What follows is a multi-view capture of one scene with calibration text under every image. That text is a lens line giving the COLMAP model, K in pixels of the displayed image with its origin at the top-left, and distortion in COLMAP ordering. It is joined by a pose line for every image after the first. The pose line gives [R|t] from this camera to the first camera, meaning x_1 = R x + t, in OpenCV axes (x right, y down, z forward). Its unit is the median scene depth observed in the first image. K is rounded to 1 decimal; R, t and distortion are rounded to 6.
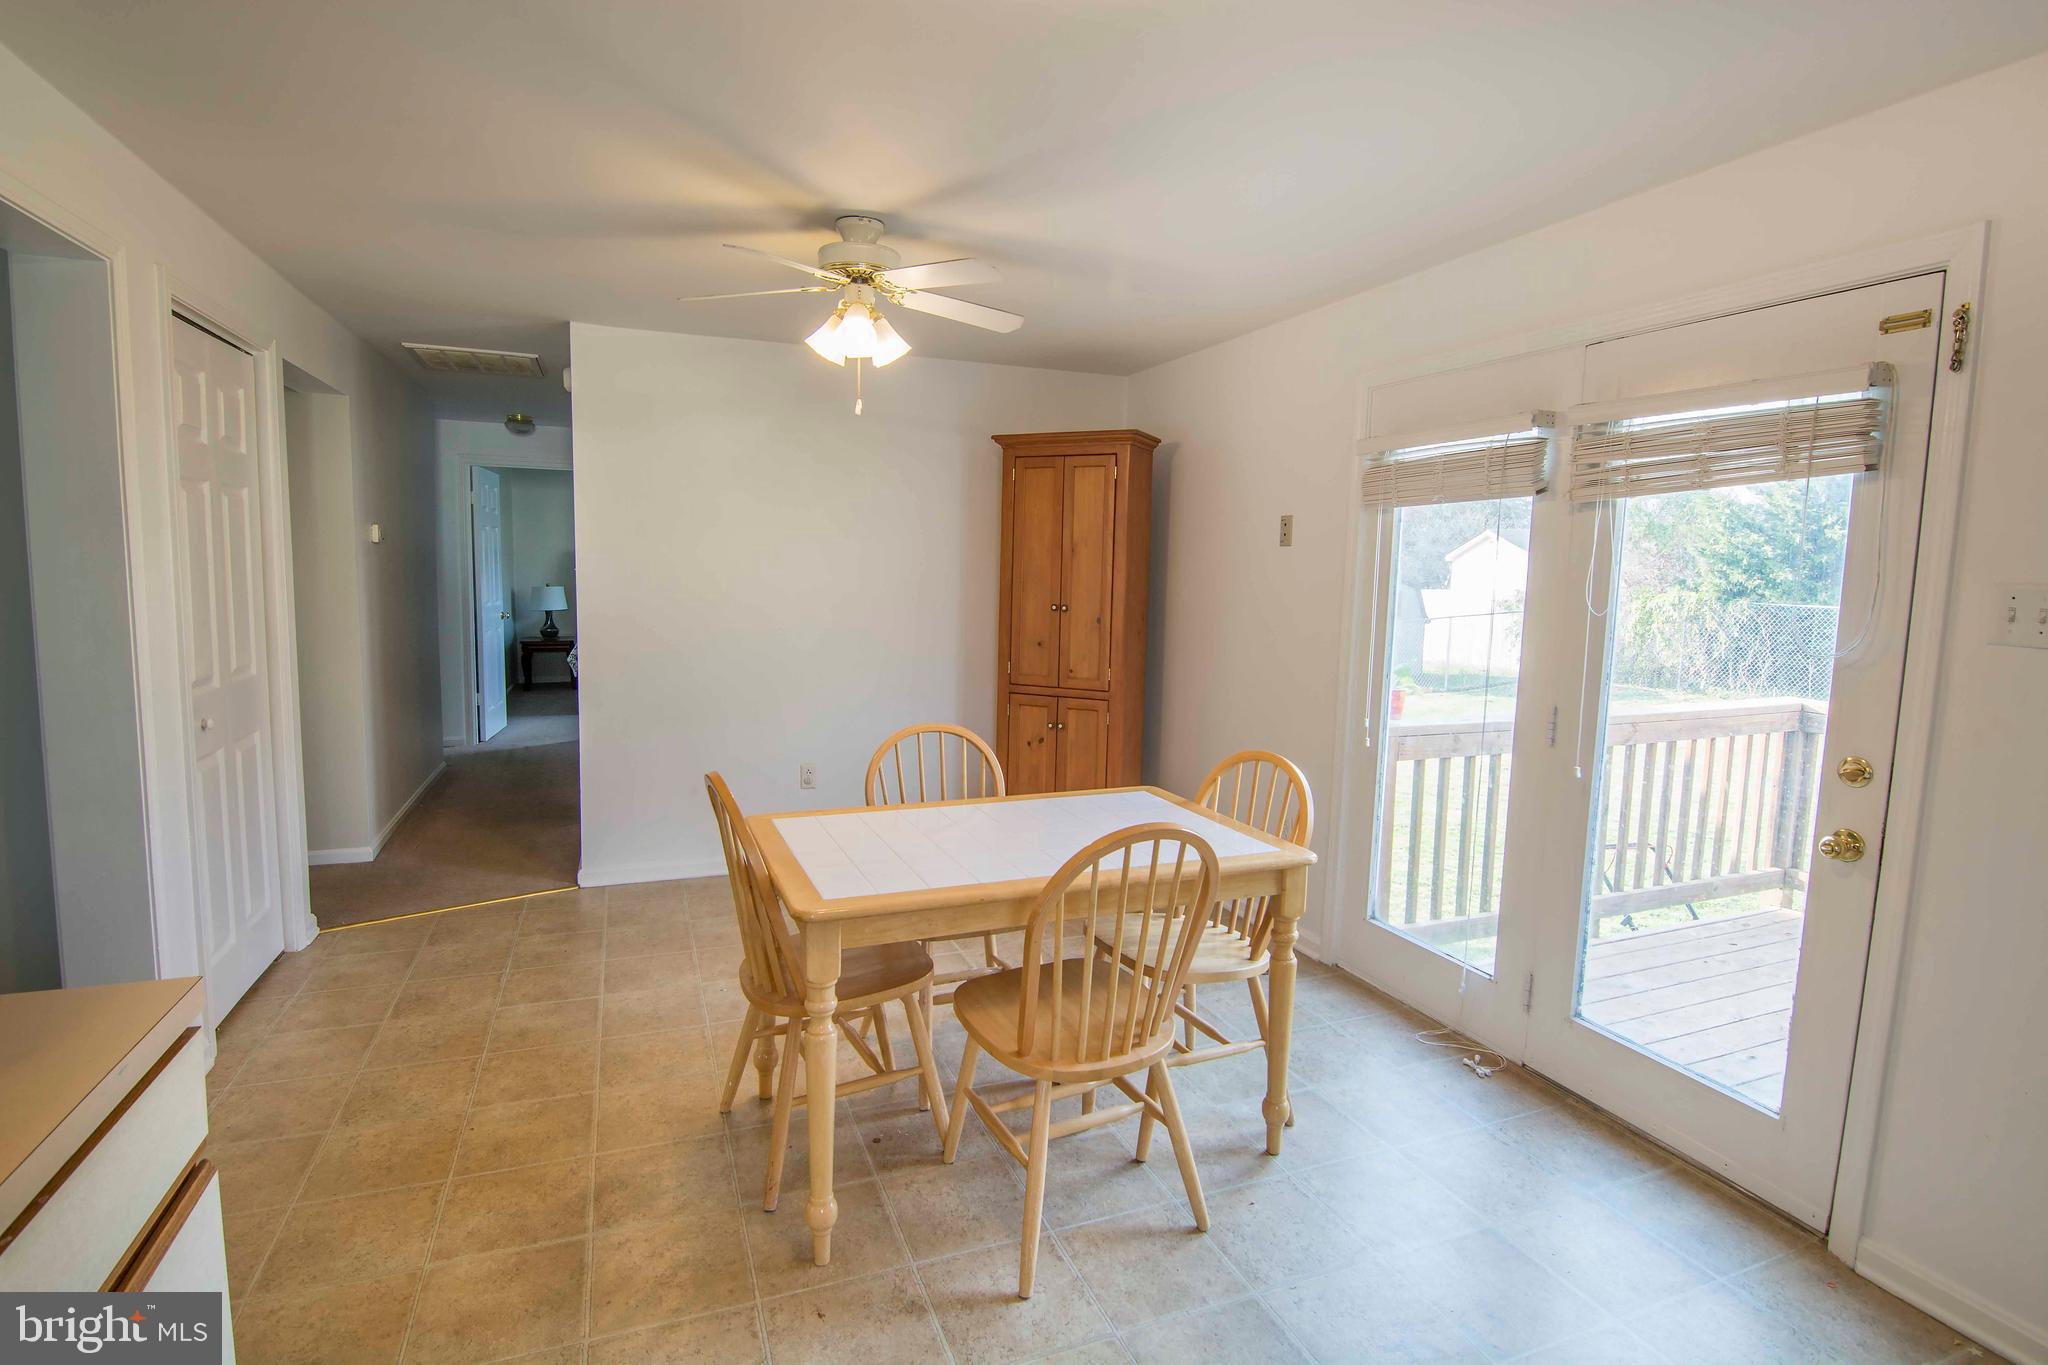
lens RADIAL K [[998.3, 0, 1018.3], [0, 998.3, 677.8], [0, 0, 1]] dist [0.004039, -0.011983]
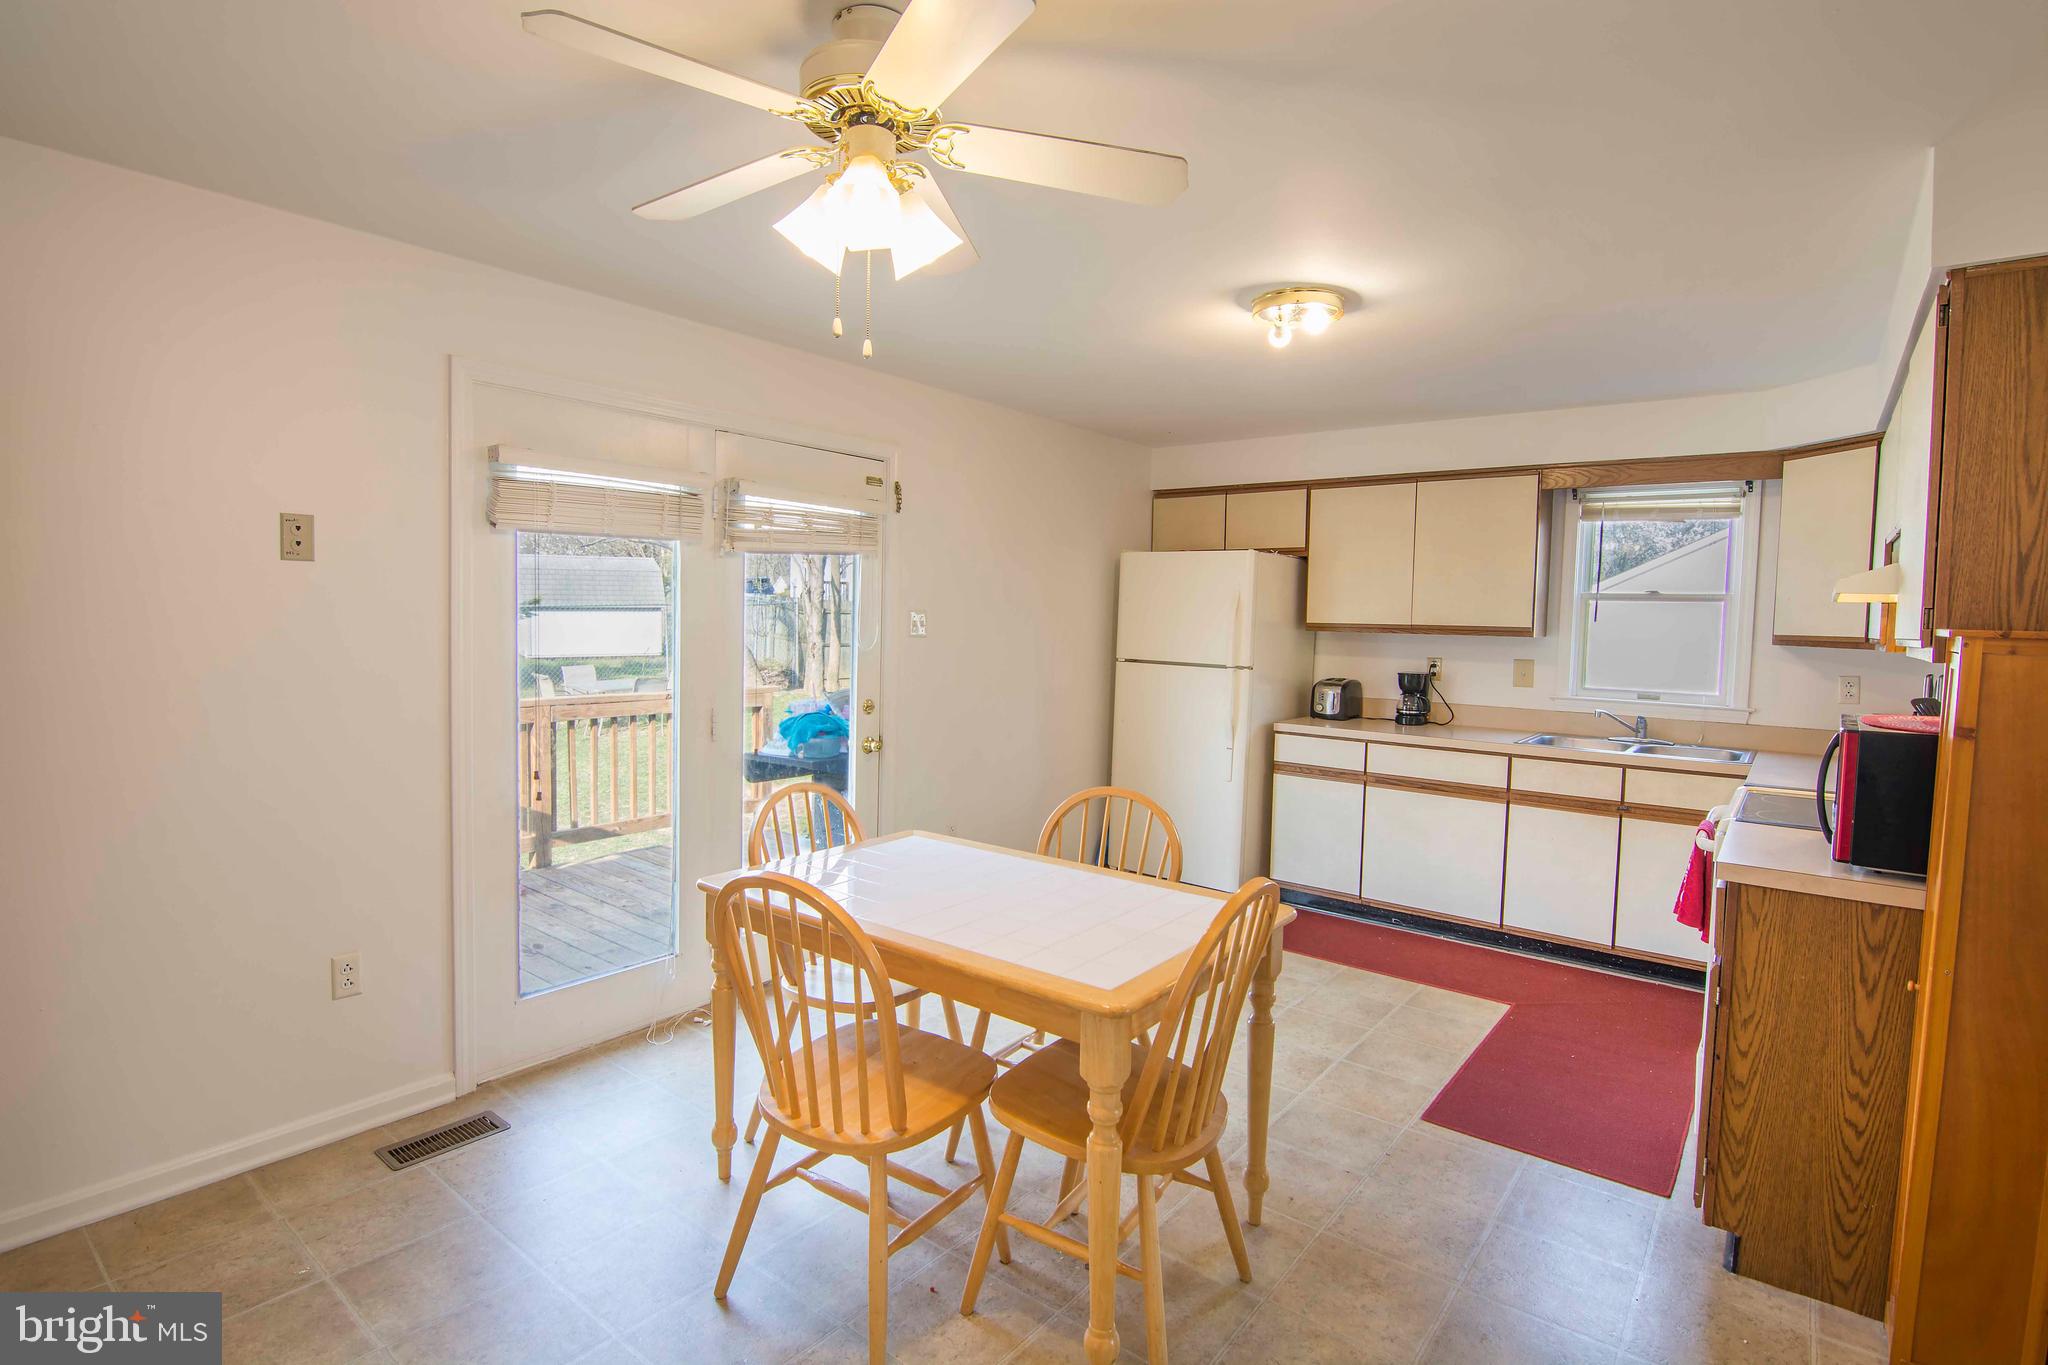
lens RADIAL K [[998.3, 0, 1018.3], [0, 998.3, 677.8], [0, 0, 1]] dist [0.004039, -0.011983]
pose [[-0.501434, -0.093764, 0.860100, -0.954078], [0.059776, 0.987980, 0.142554, -0.216055], [-0.863129, 0.122895, -0.489802, 1.647646]]
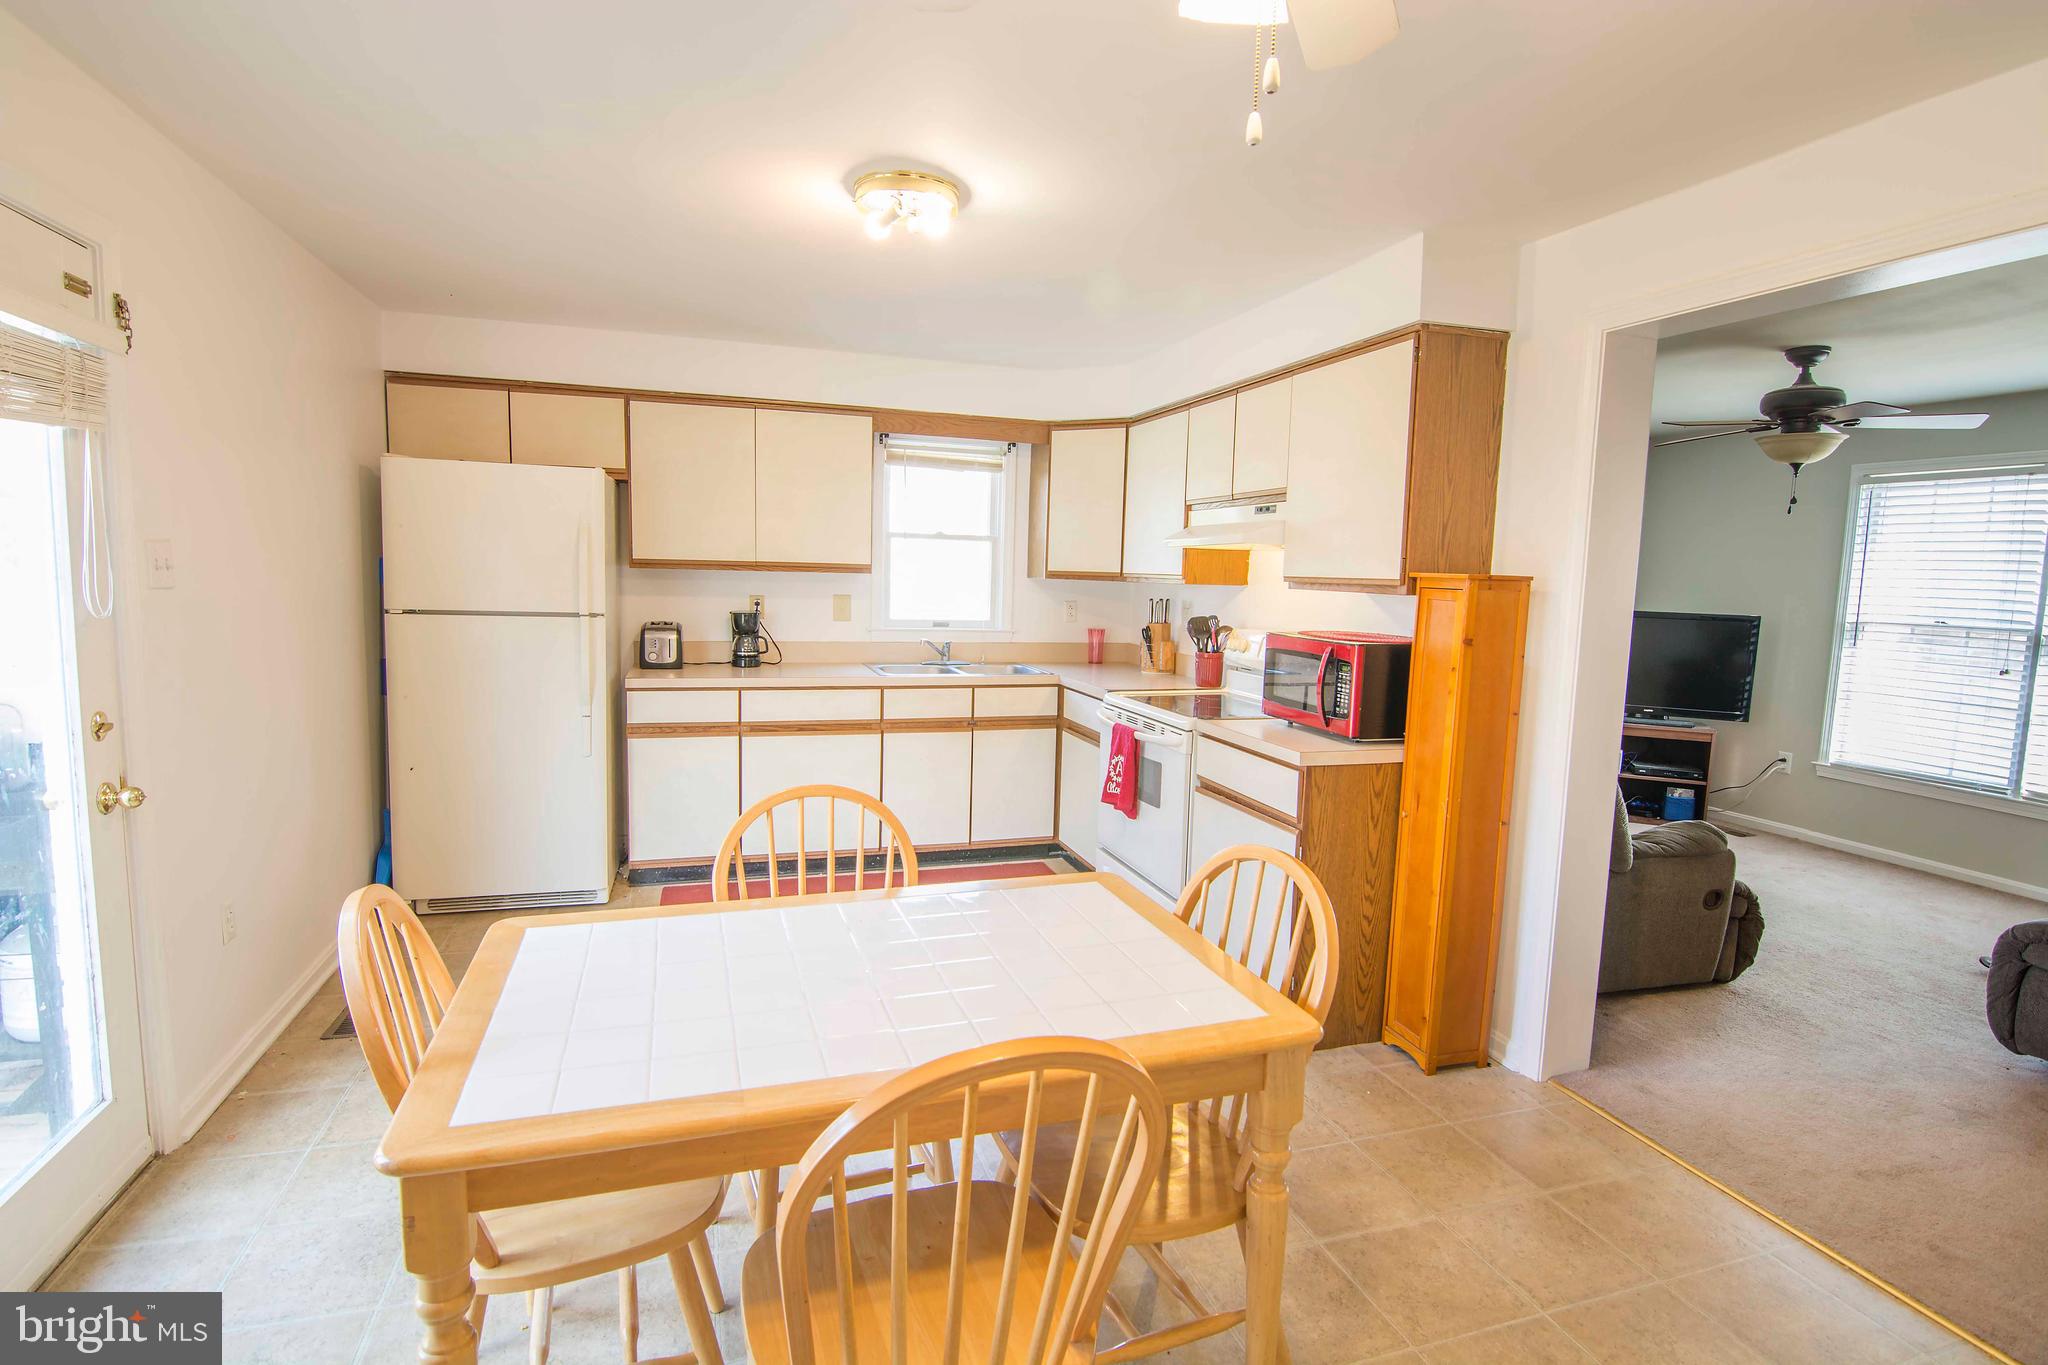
lens RADIAL K [[998.3, 0, 1018.3], [0, 998.3, 677.8], [0, 0, 1]] dist [0.004039, -0.011983]
pose [[-0.996381, -0.061145, 0.059051, -0.147173], [-0.046714, 0.974249, 0.220580, -0.214537], [-0.071018, 0.217023, -0.973580, 1.853853]]
